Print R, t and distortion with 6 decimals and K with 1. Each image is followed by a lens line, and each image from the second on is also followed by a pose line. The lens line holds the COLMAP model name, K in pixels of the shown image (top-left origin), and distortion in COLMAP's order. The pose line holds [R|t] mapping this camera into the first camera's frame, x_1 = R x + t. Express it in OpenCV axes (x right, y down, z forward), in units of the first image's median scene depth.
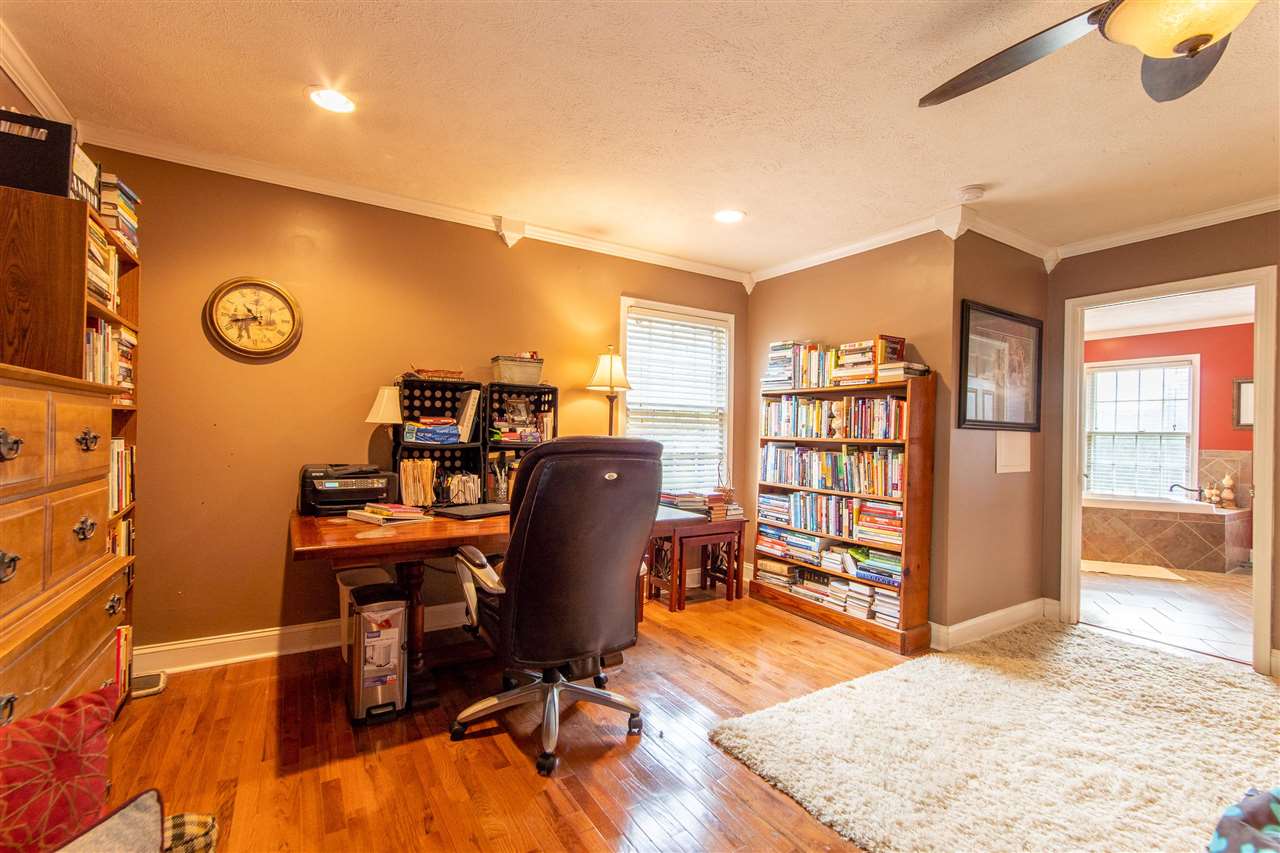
lens RADIAL K [[558.6, 0, 637.6], [0, 558.6, 428.0], [0, 0, 1]] dist [0.000595, 0.000590]
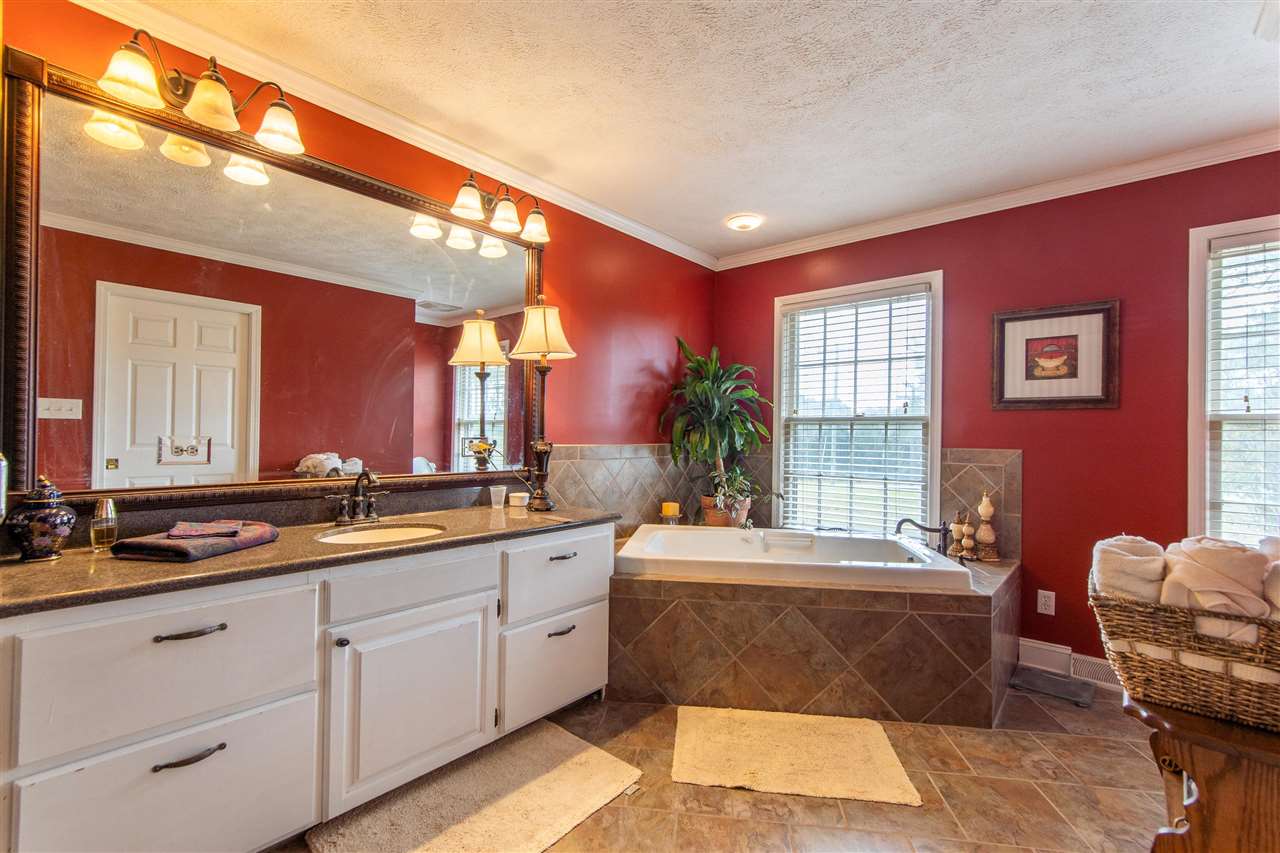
lens RADIAL K [[558.6, 0, 642.0], [0, 558.6, 424.1], [0, 0, 1]] dist [0.000595, 0.000590]
pose [[0.954252, -0.003341, 0.298986, 0.591201], [0.003400, 0.999994, 0.000324, 0.014715], [-0.298986, 0.000707, 0.954257, 0.596739]]
